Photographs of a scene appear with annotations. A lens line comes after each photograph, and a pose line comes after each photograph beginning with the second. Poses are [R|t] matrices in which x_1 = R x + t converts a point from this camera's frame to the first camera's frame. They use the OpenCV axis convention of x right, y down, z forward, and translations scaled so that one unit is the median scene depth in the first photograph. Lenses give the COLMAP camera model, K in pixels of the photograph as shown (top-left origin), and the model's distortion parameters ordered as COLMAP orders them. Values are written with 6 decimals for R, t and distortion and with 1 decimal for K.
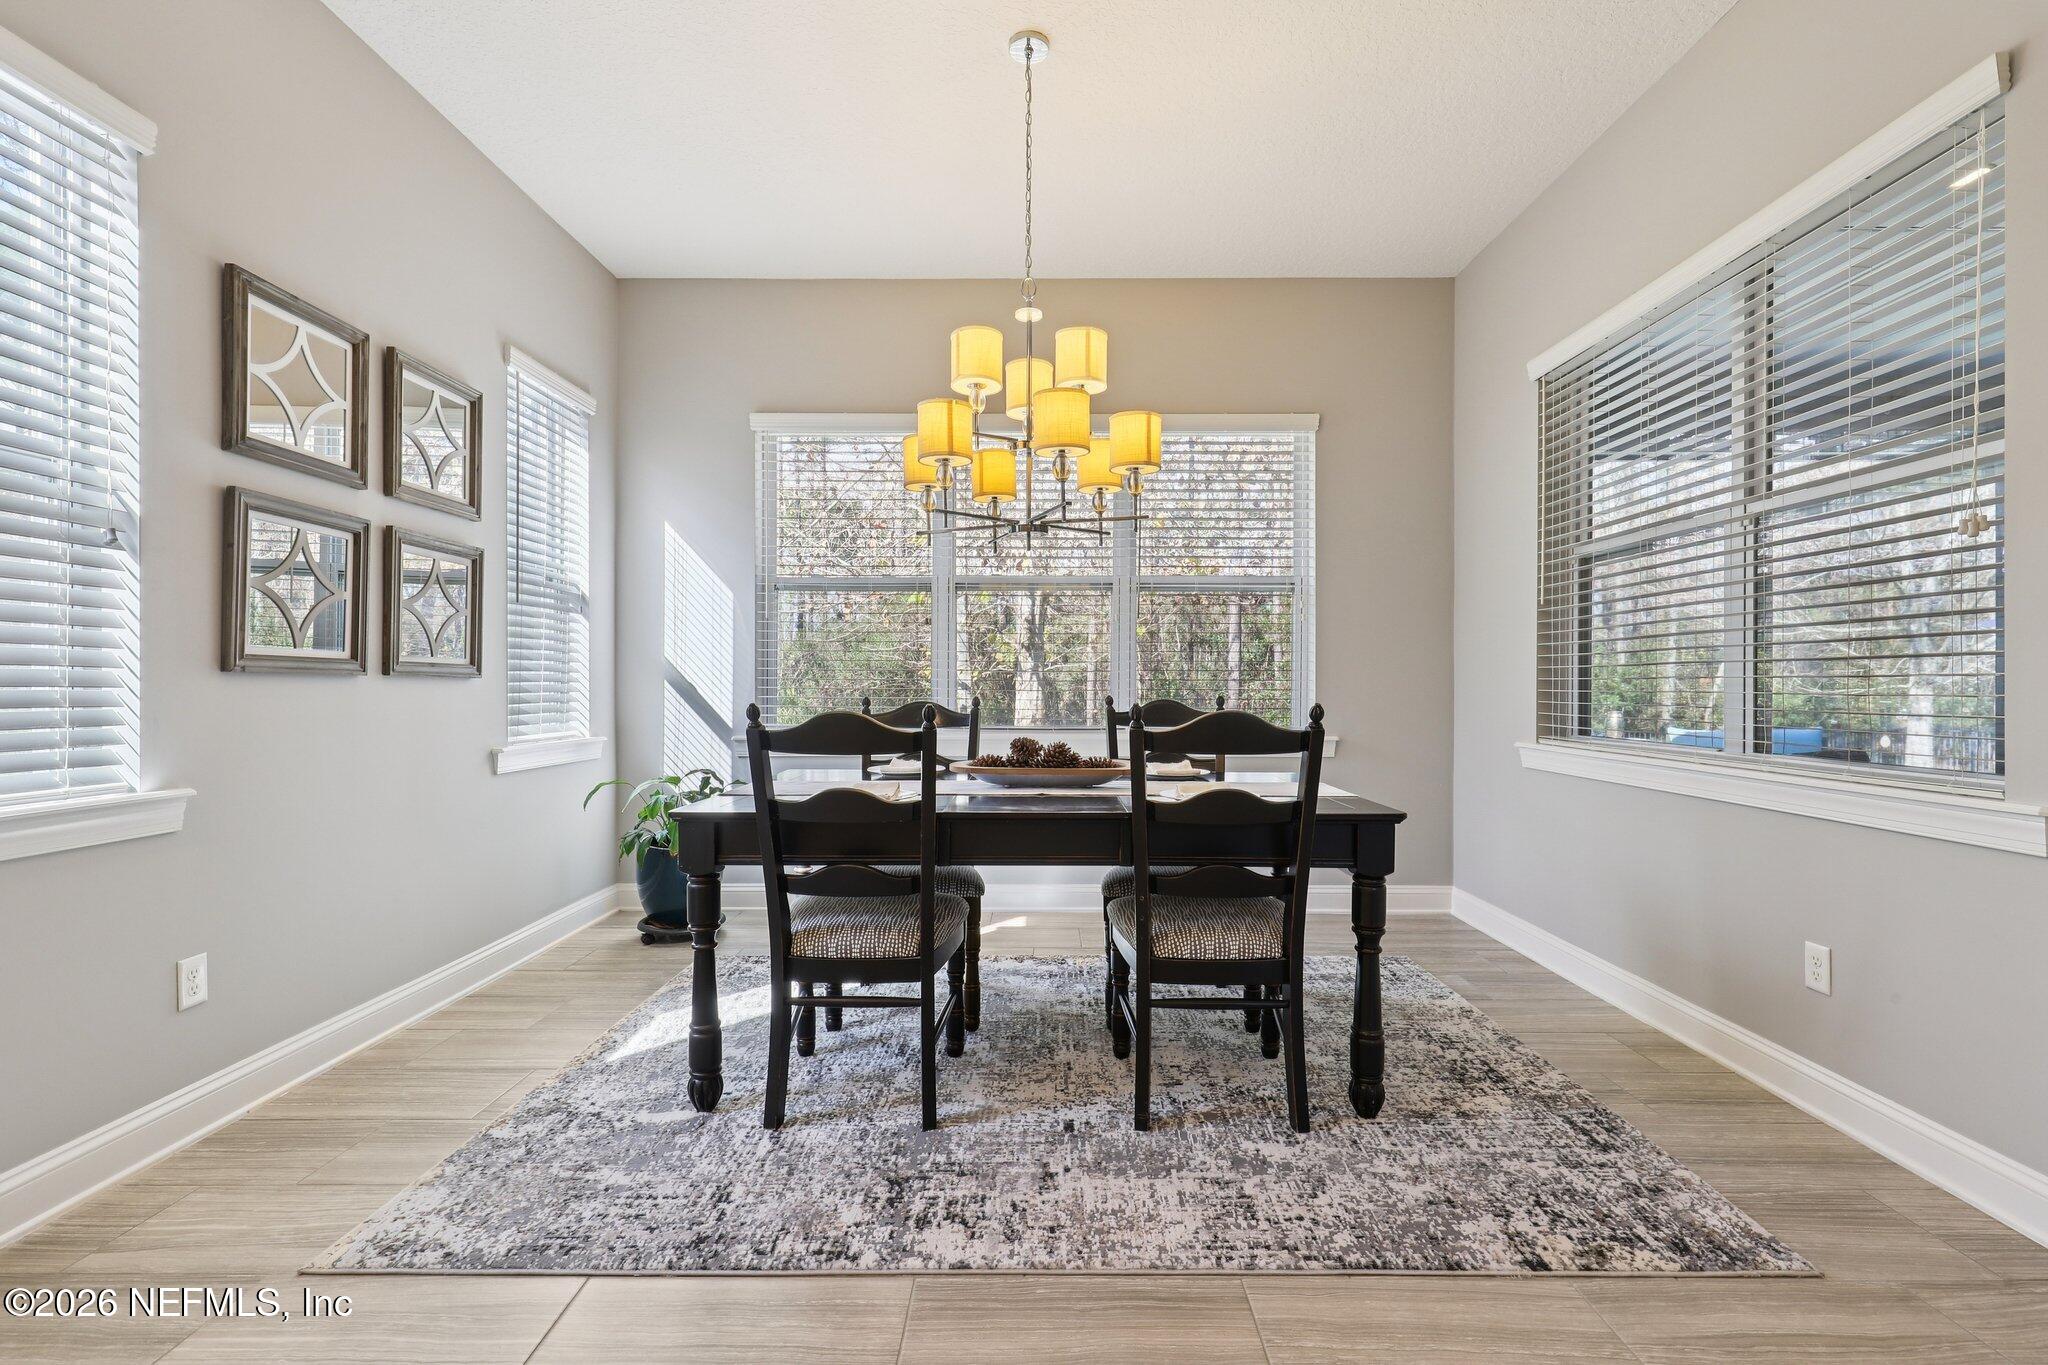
lens RADIAL K [[931.7, 0, 1030.6], [0, 931.7, 690.0], [0, 0, 1]] dist [0.002092, -0.000750]
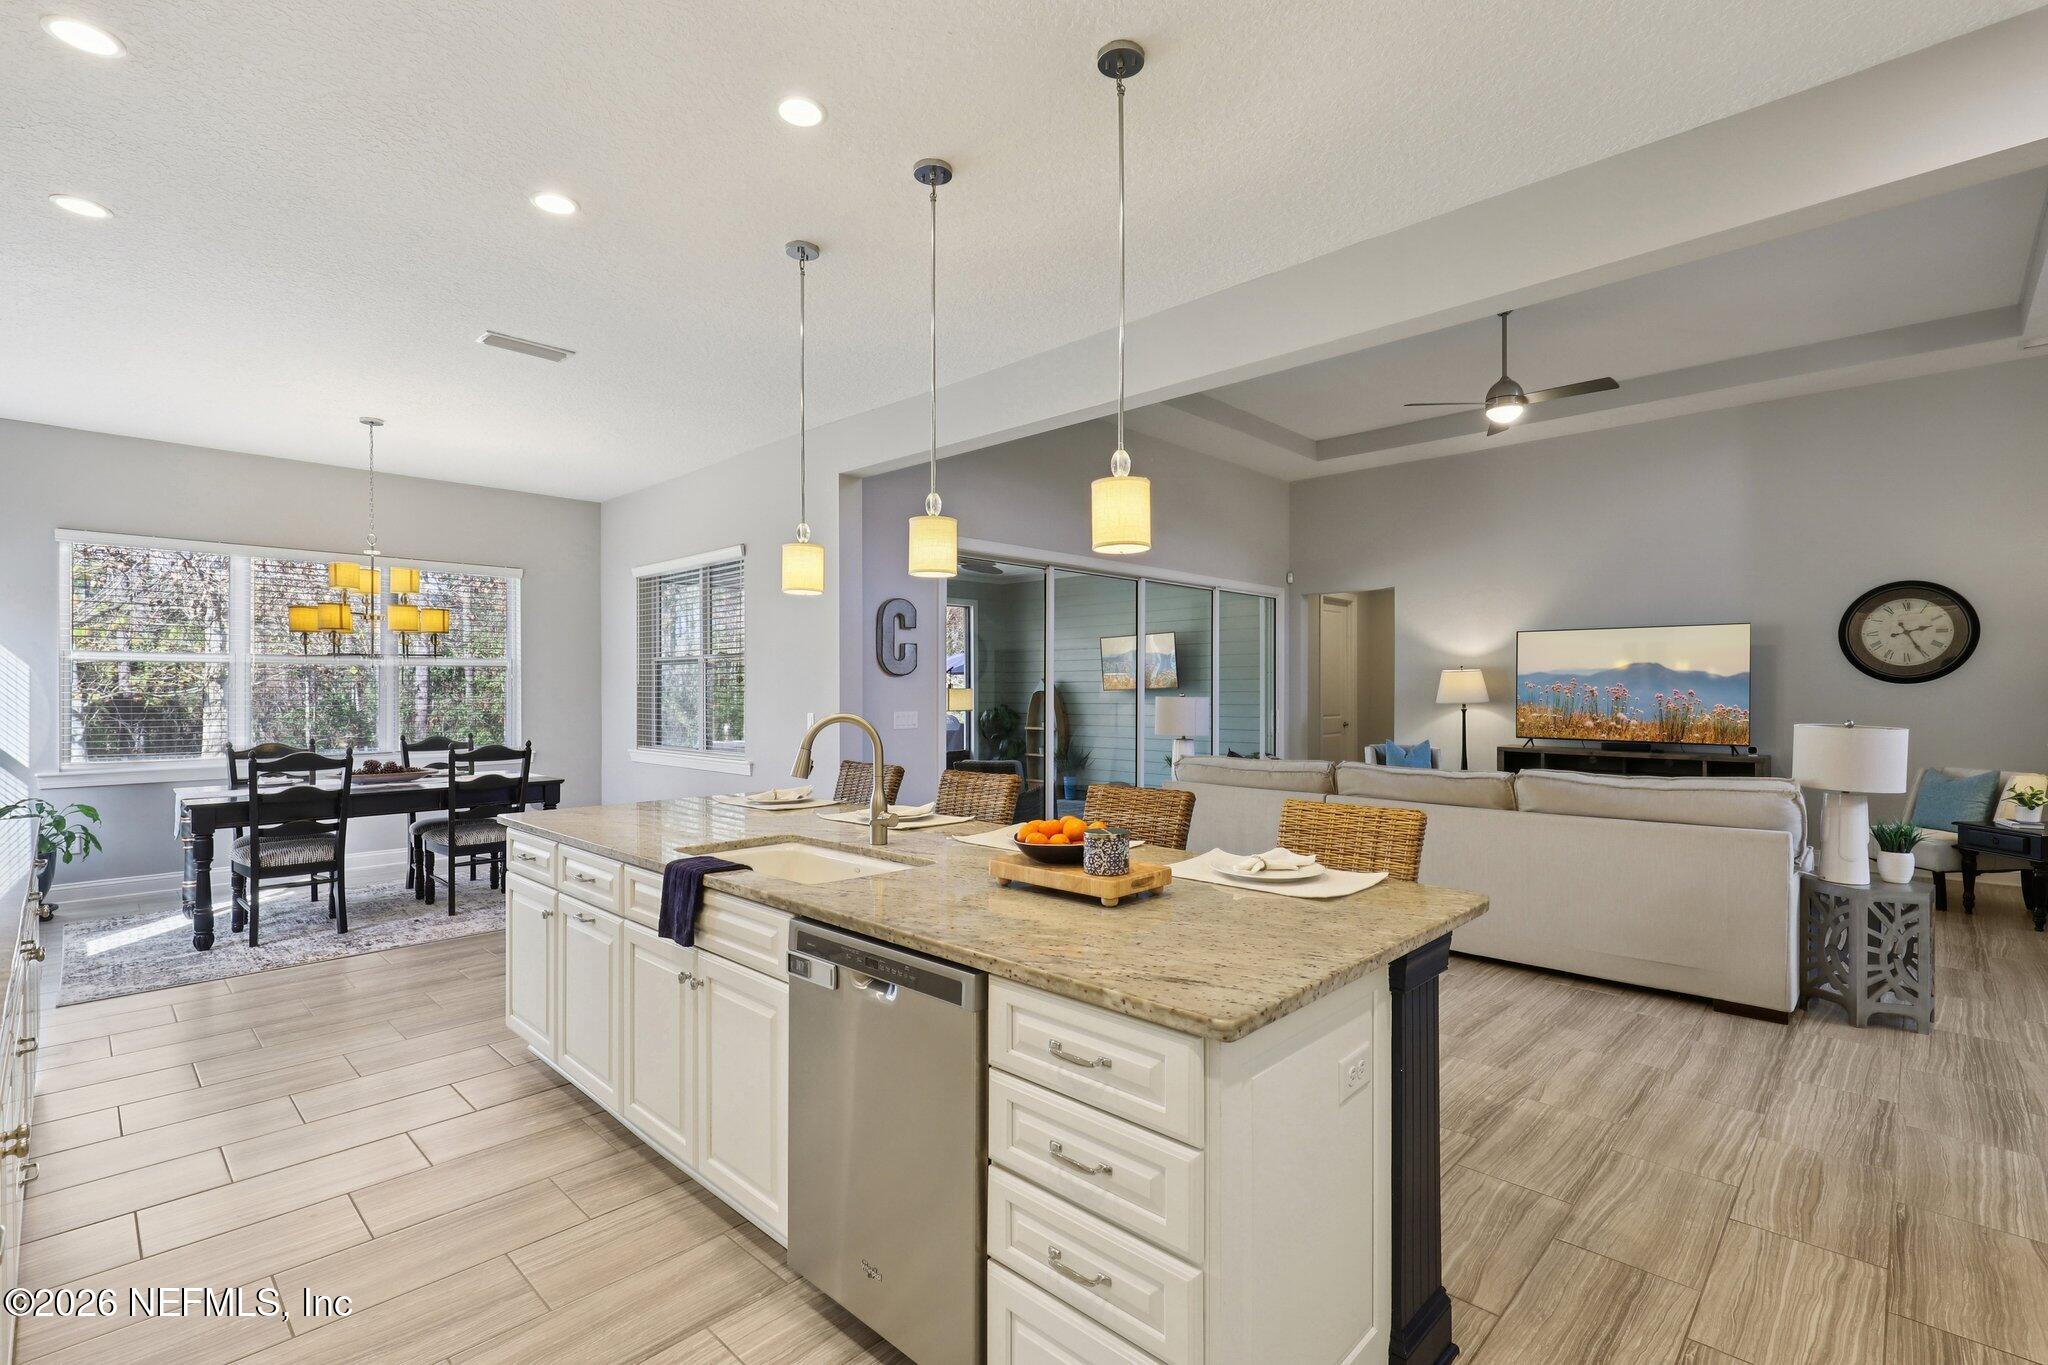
lens RADIAL K [[931.7, 0, 1035.6], [0, 931.7, 688.9], [0, 0, 1]] dist [0.002092, -0.000750]
pose [[0.685597, -0.001727, 0.727980, -0.607120], [0.007270, 0.999964, -0.004474, -0.103686], [-0.727945, 0.008359, 0.685584, -1.792622]]
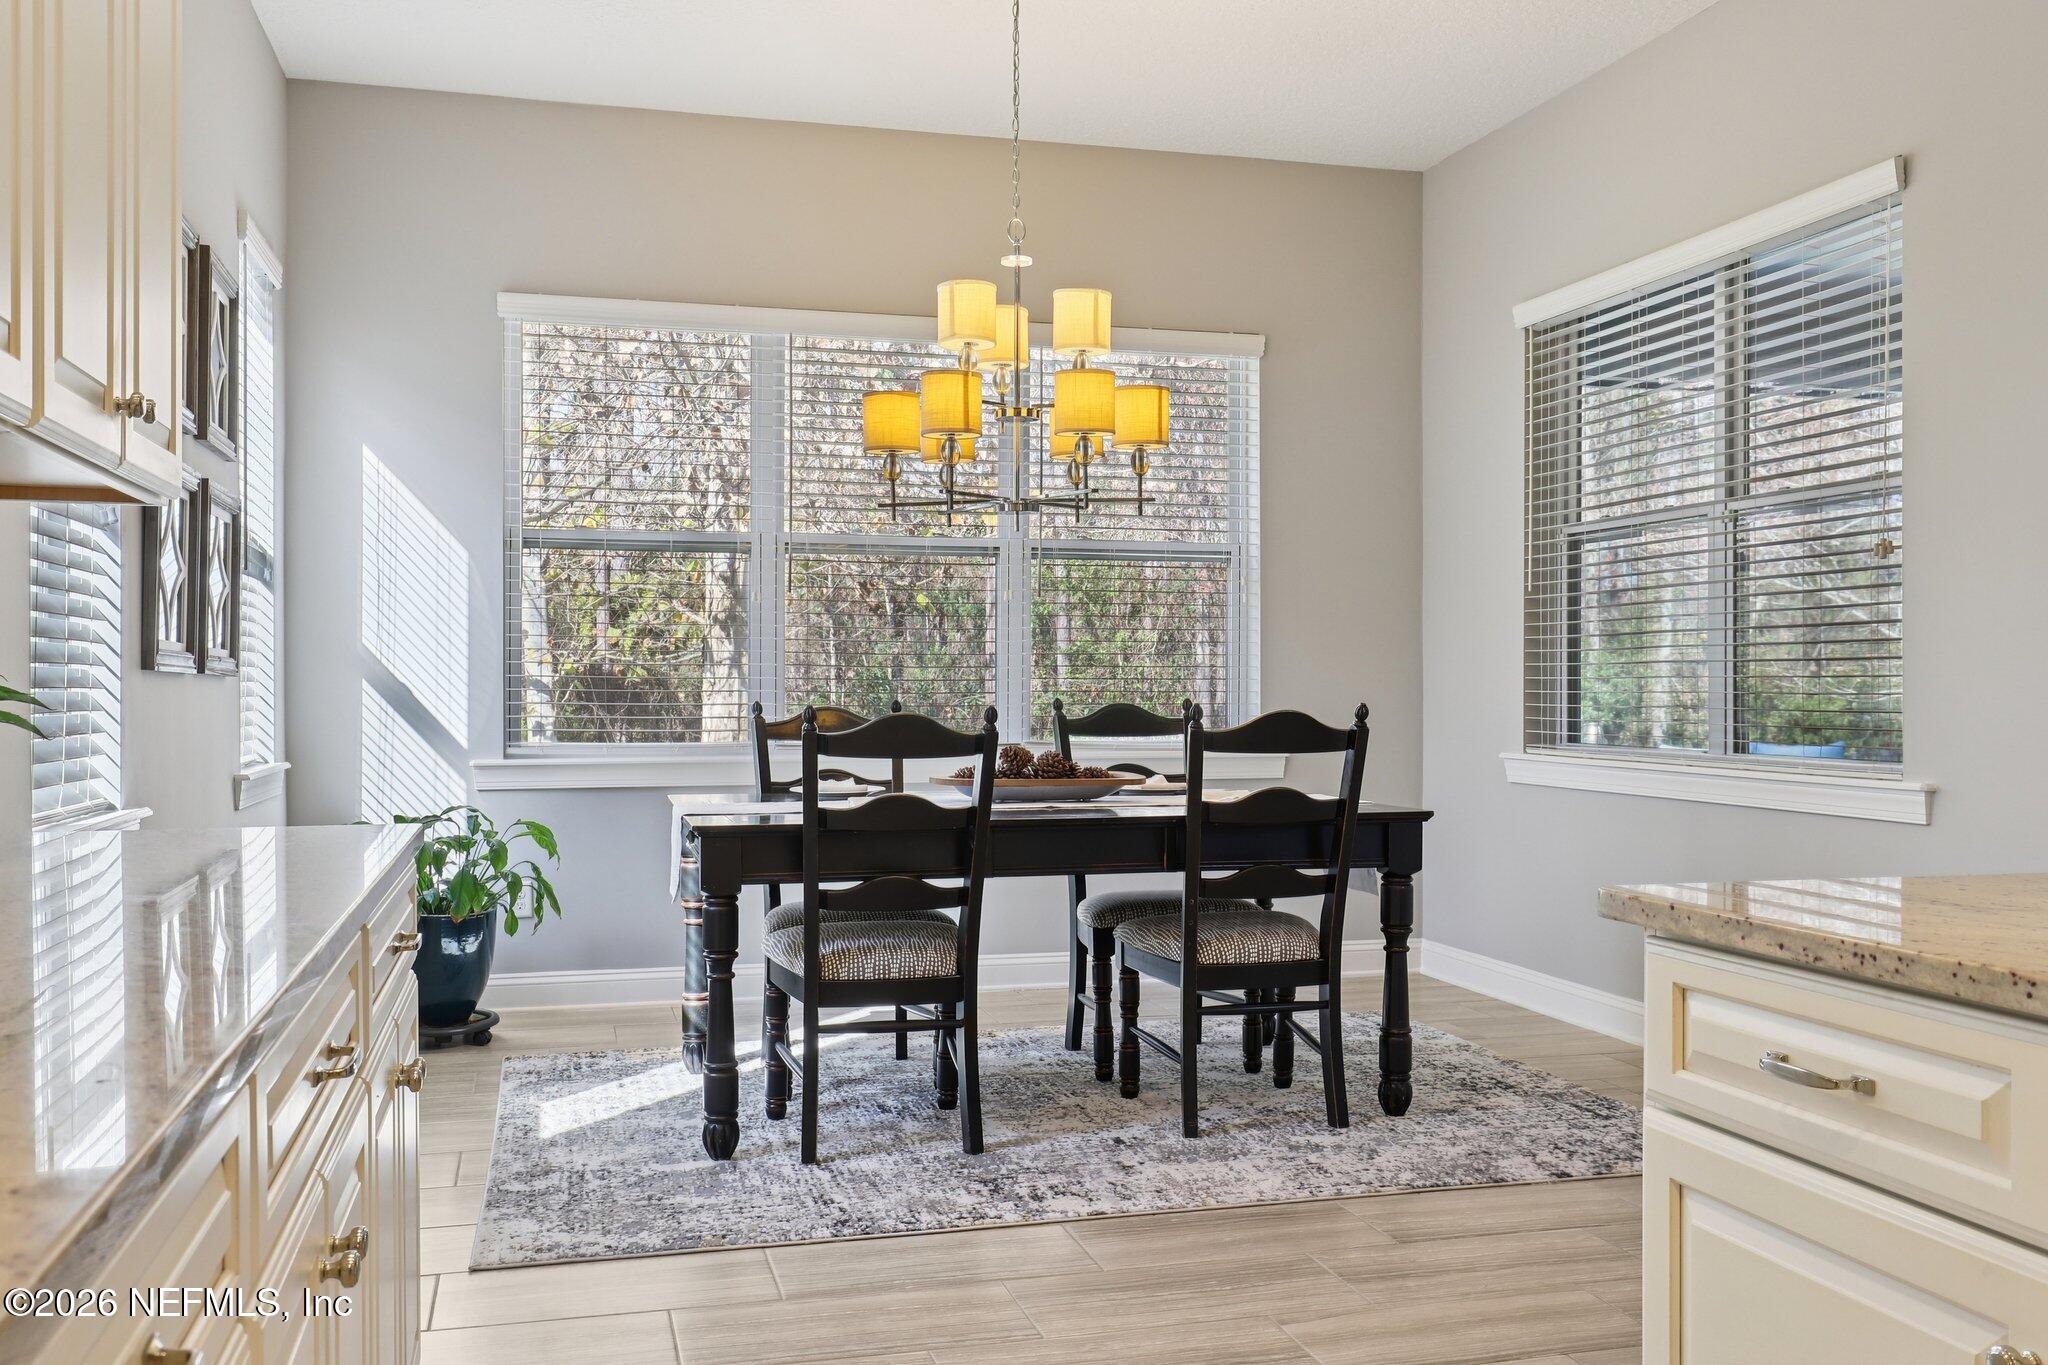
lens RADIAL K [[1829.9, 0, 1033.3], [0, 1829.9, 686.3], [0, 0, 1]] dist [0.020316, -0.025306]
pose [[0.963773, -0.001056, 0.266723, -0.548871], [0.002382, 0.999986, -0.004647, 0.004137], [-0.266715, 0.005114, 0.963762, -0.810697]]
